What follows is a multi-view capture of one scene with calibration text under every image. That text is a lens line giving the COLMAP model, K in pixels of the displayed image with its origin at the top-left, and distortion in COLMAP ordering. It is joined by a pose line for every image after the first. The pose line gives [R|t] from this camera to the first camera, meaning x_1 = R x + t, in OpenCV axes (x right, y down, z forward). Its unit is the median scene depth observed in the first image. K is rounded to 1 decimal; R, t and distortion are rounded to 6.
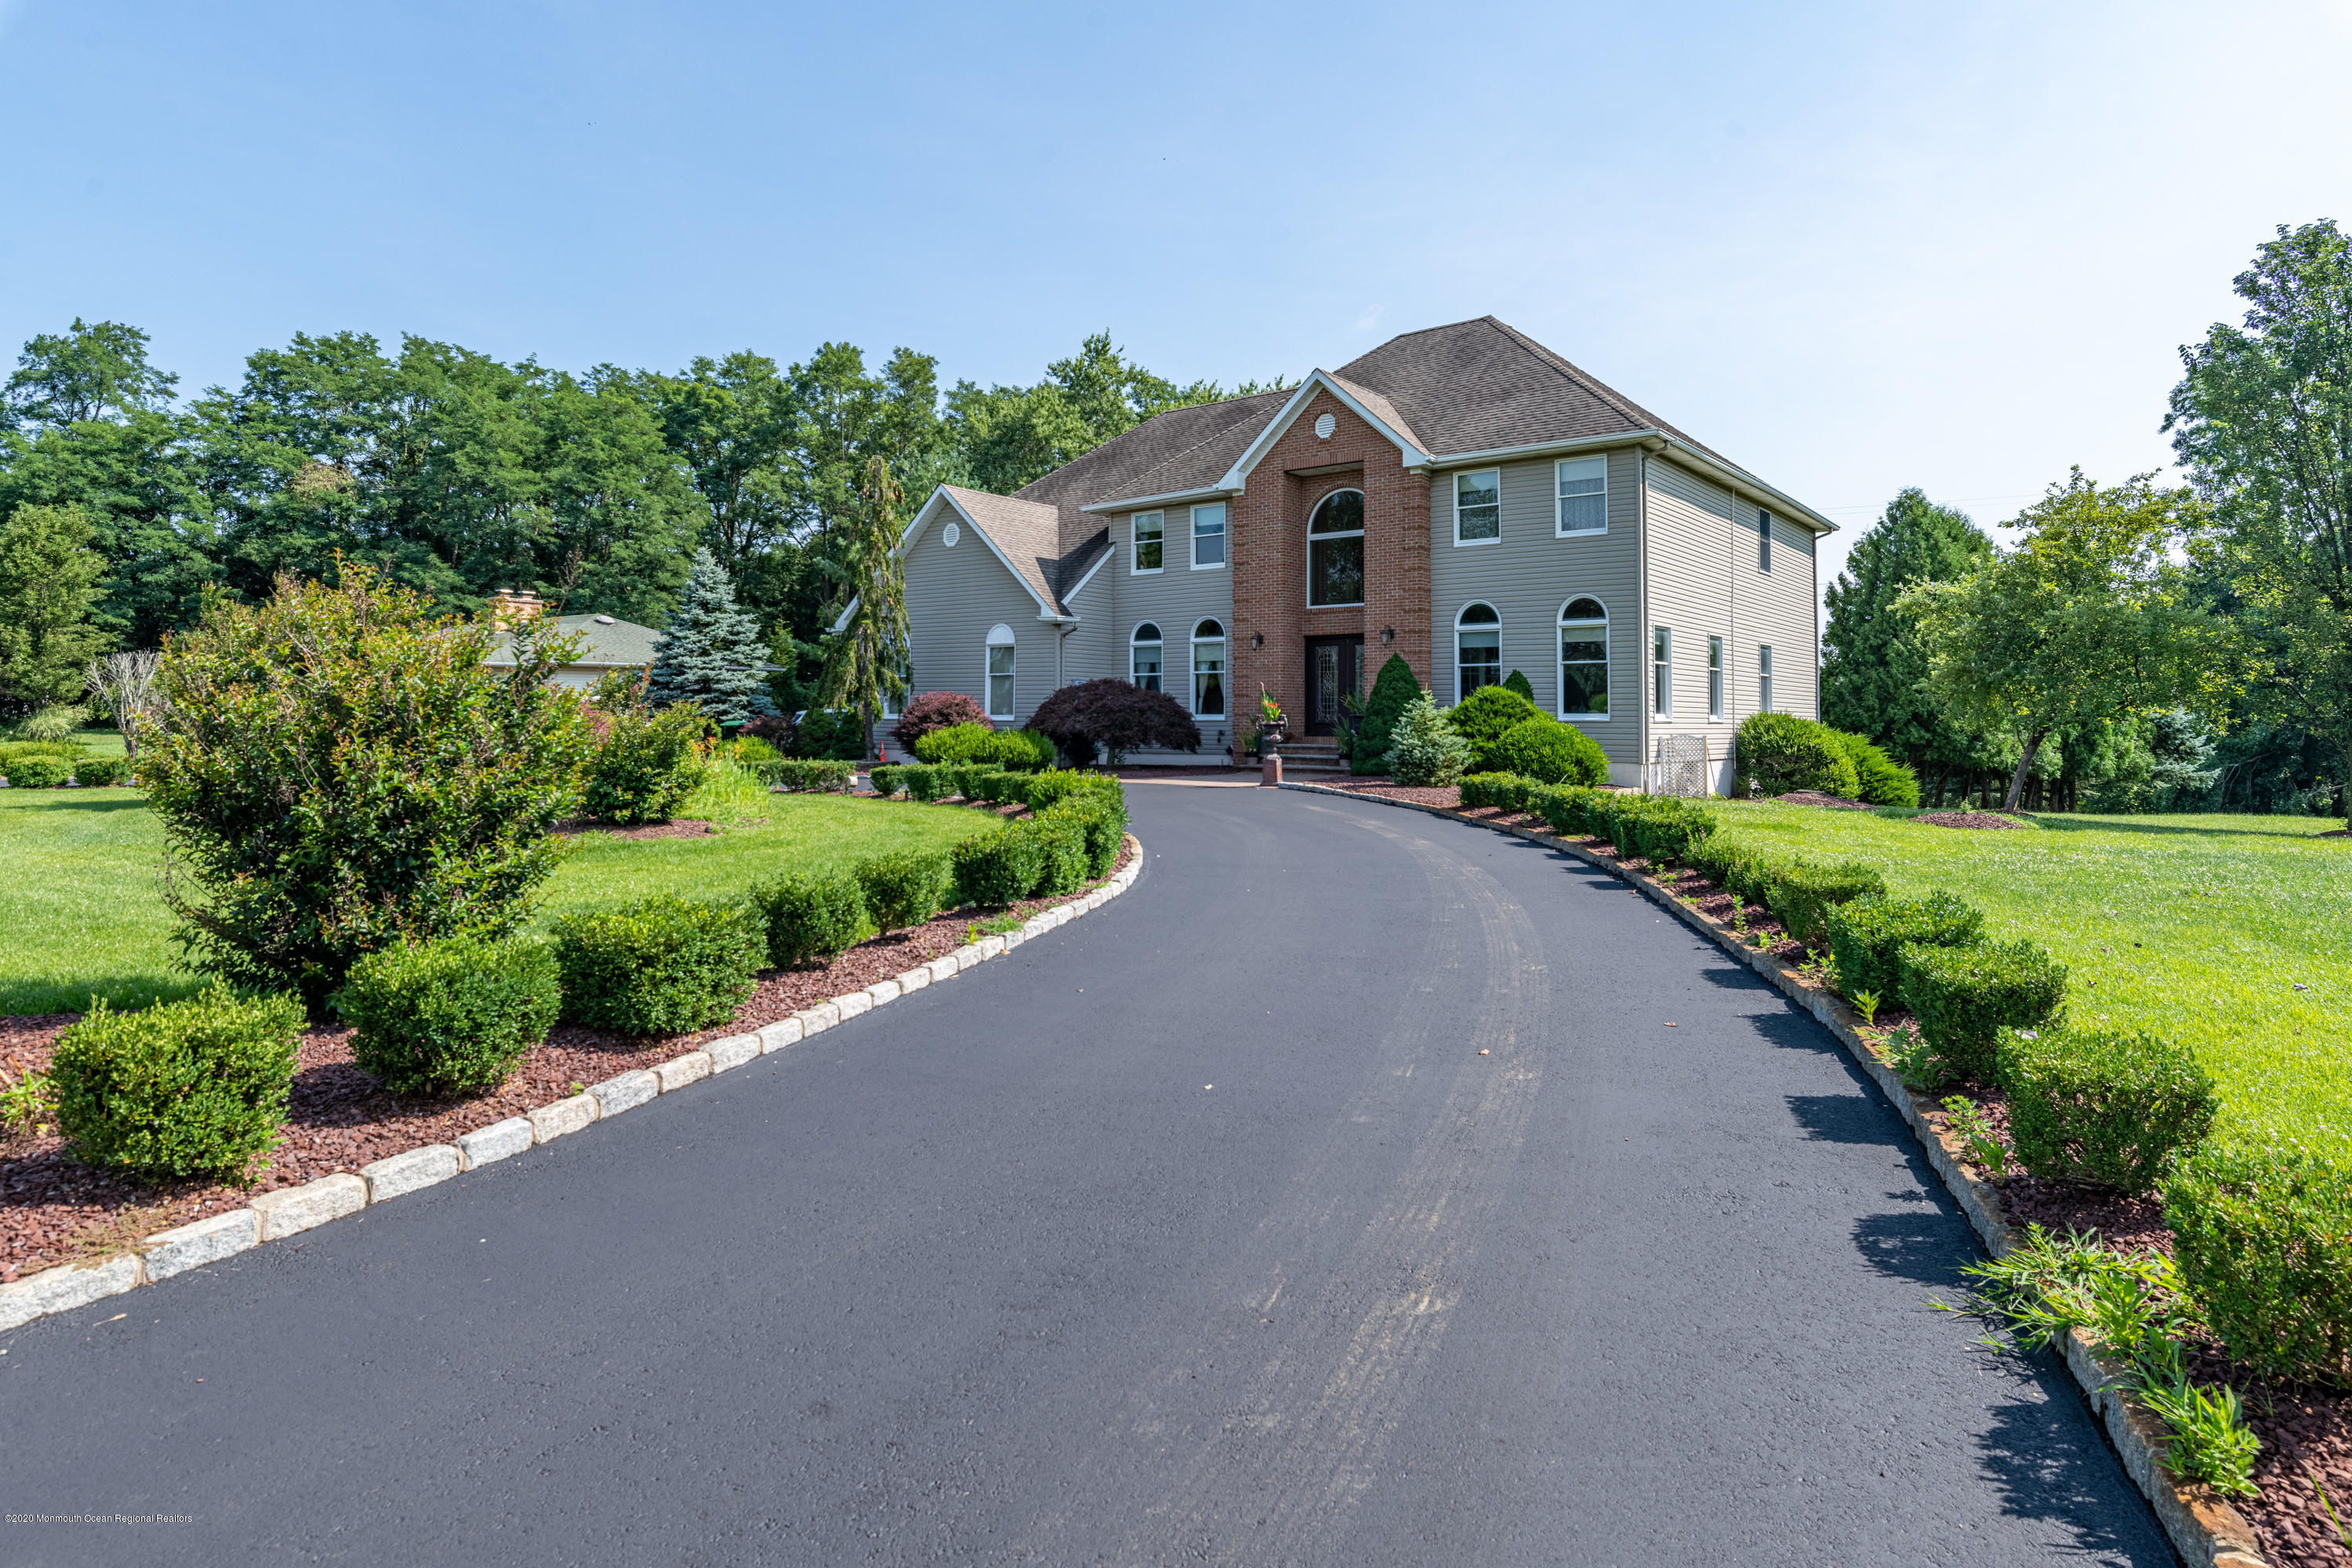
lens RADIAL K [[1311.1, 0, 1172.5], [0, 1311.1, 664.8], [0, 0, 1]] dist [-0.001307, -0.000733]
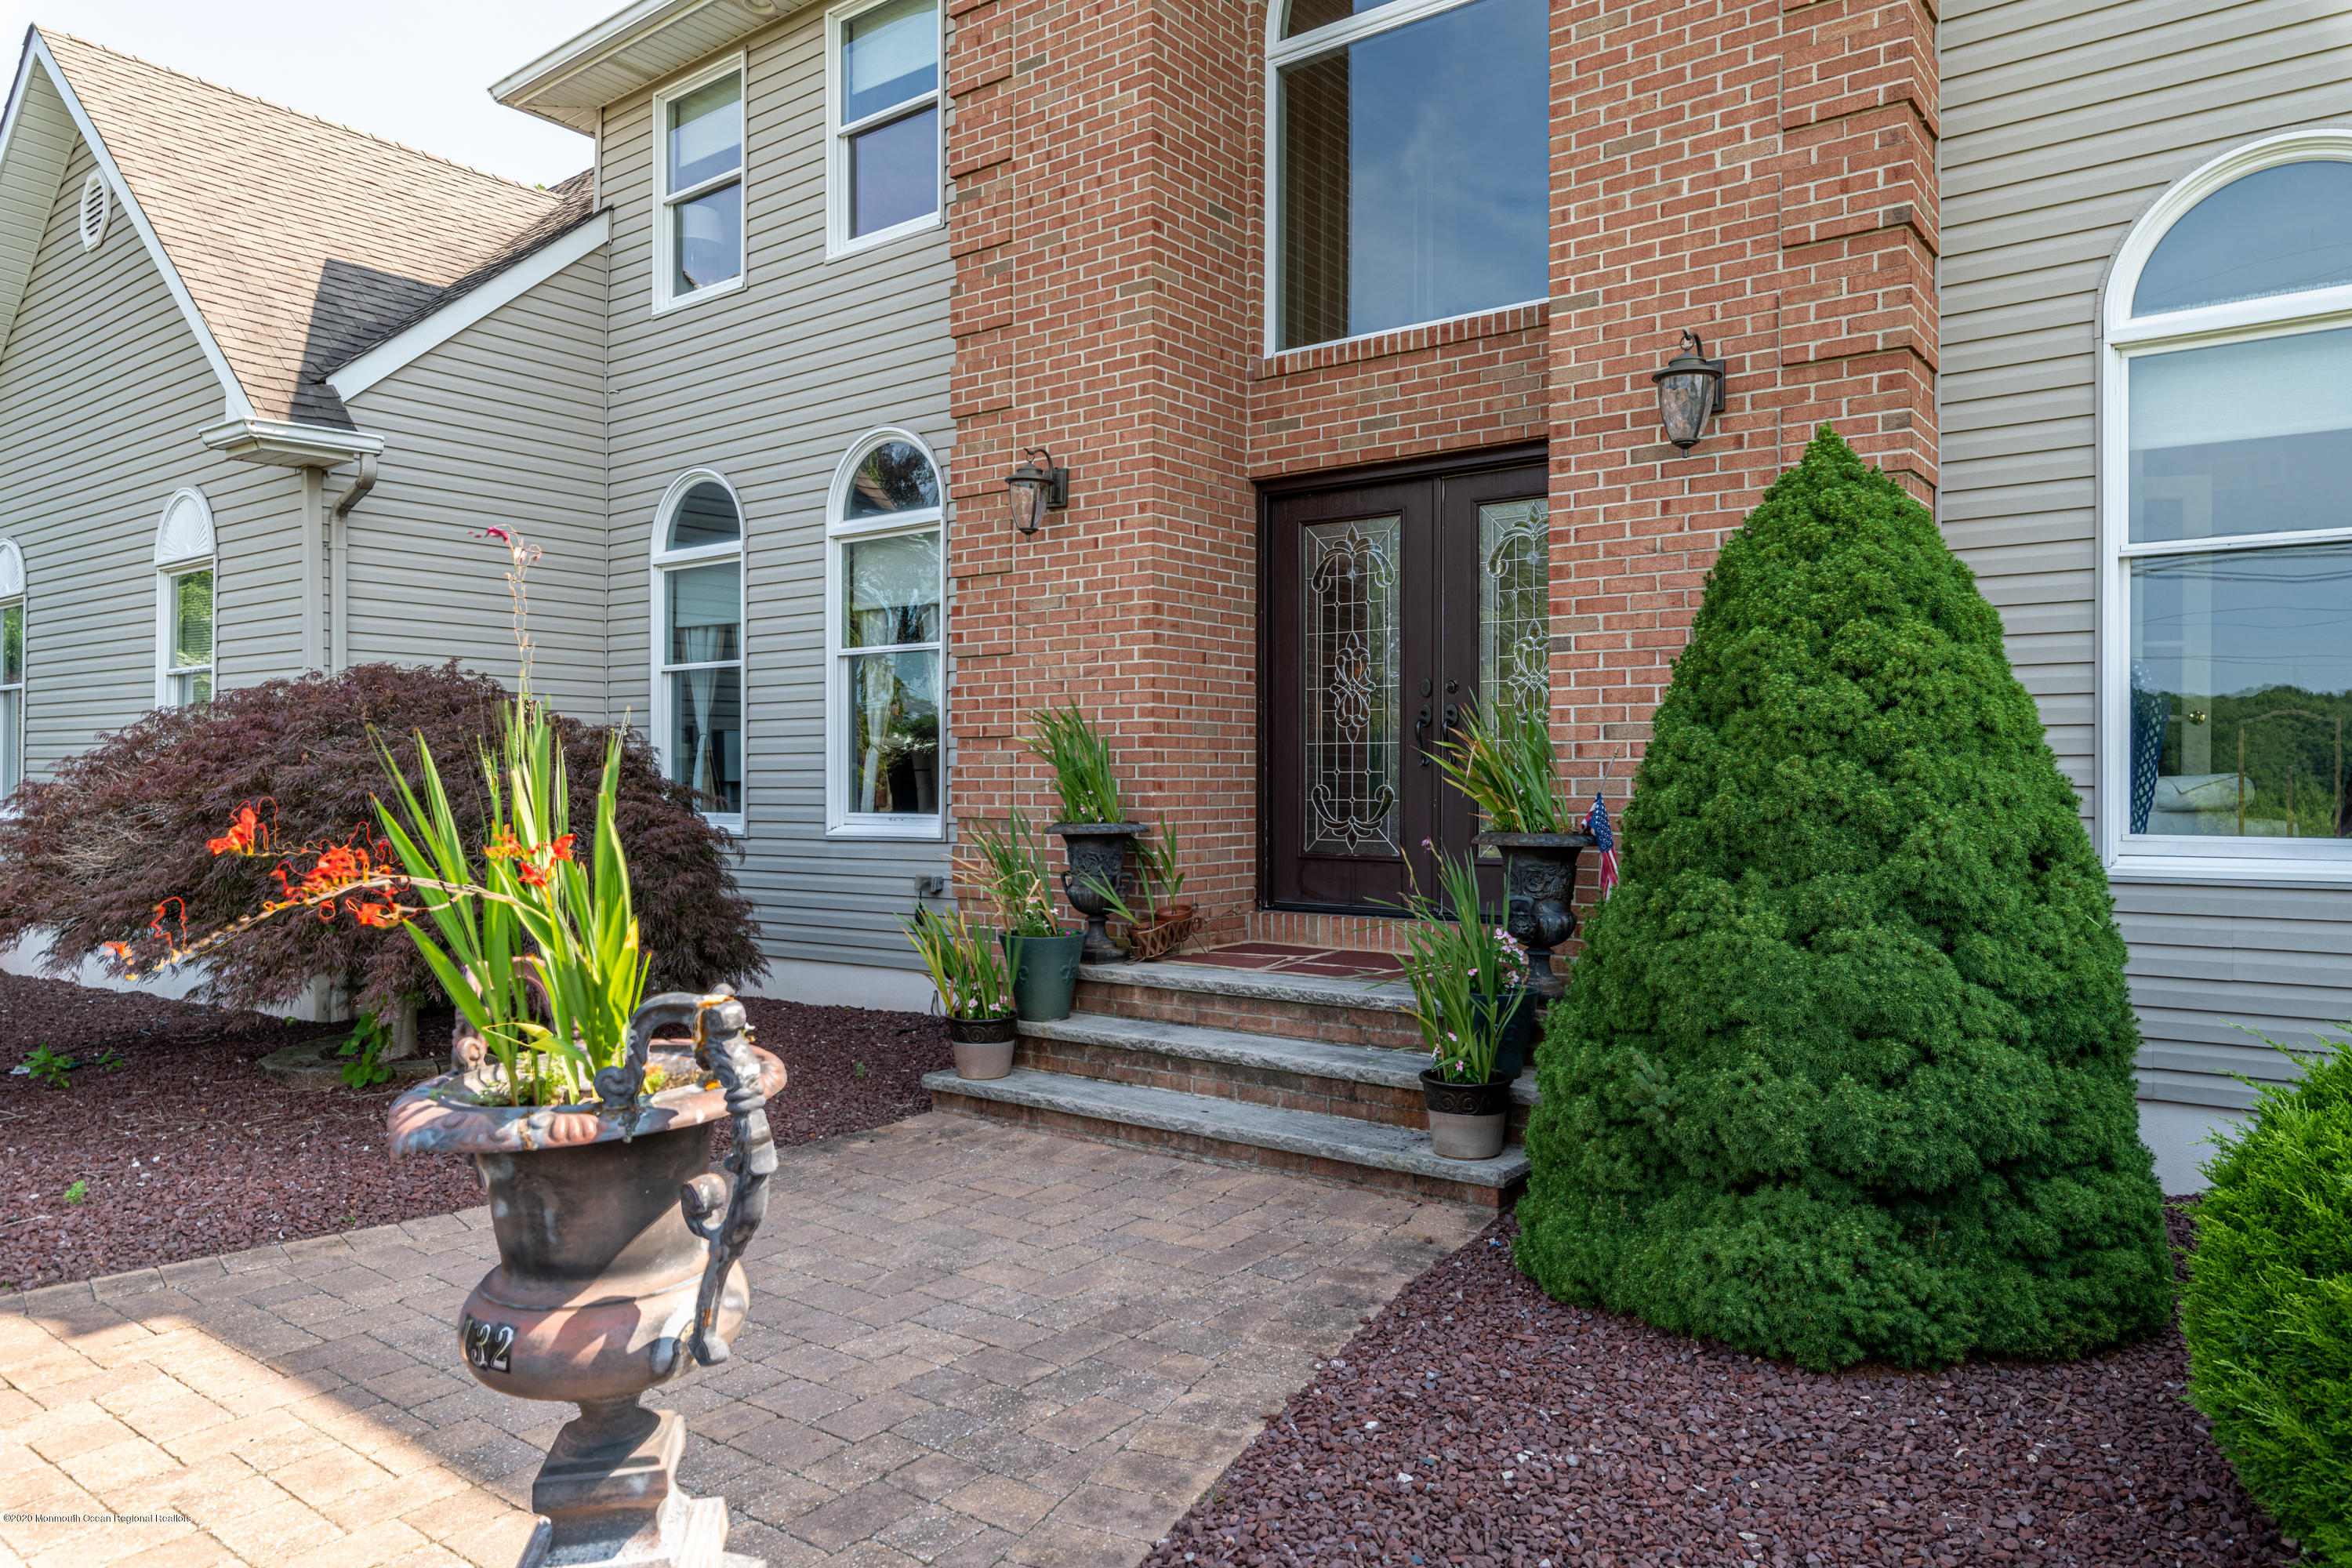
lens RADIAL K [[1533.8, 0, 1176.0], [0, 1533.8, 784.0], [0, 0, 1]] dist [-0.001593, -0.000532]
pose [[0.999967, -0.004938, 0.006471, 0.079513], [0.004634, 0.998917, 0.046300, 0.017890], [-0.006693, -0.046268, 0.998907, 0.681615]]
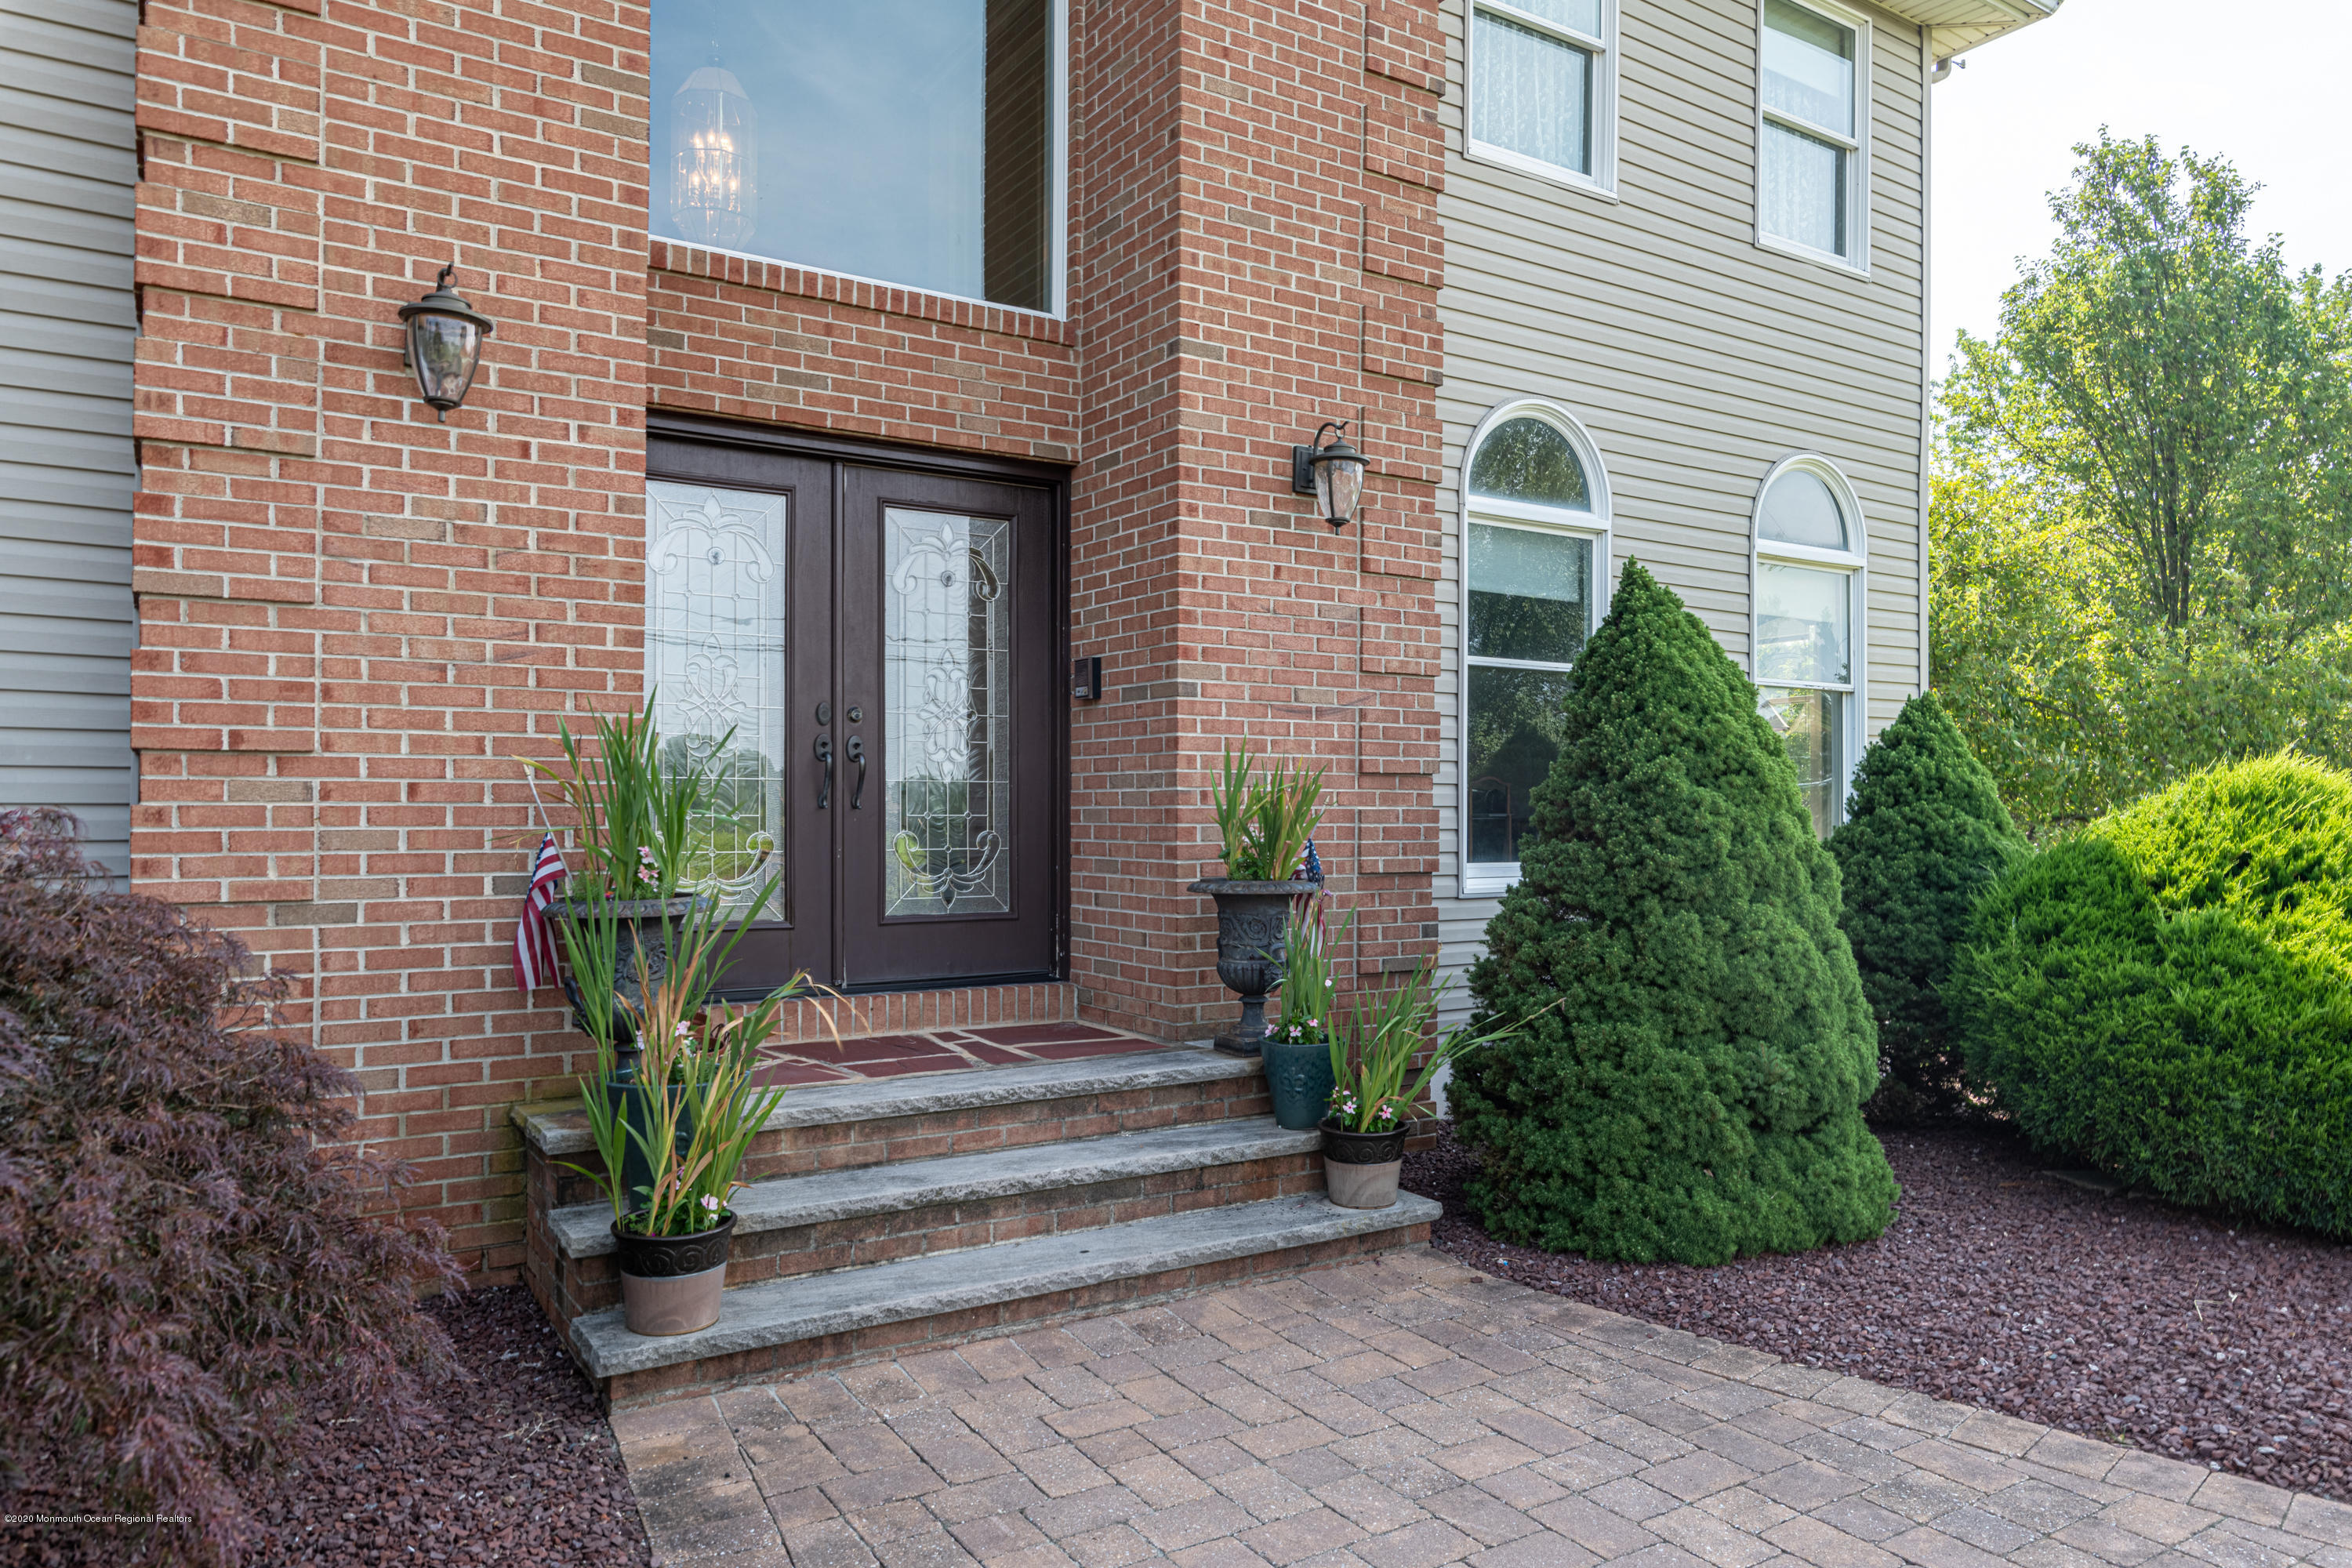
lens RADIAL K [[1577.9, 0, 1221.9], [0, 1577.9, 805.2], [0, 0, 1]] dist [0.001945, 0.000529]
pose [[0.317864, 0.000772, 0.948136, -0.056562], [-0.040883, 0.999081, 0.012892, 0.021193], [-0.947255, -0.042860, 0.317603, 0.808919]]
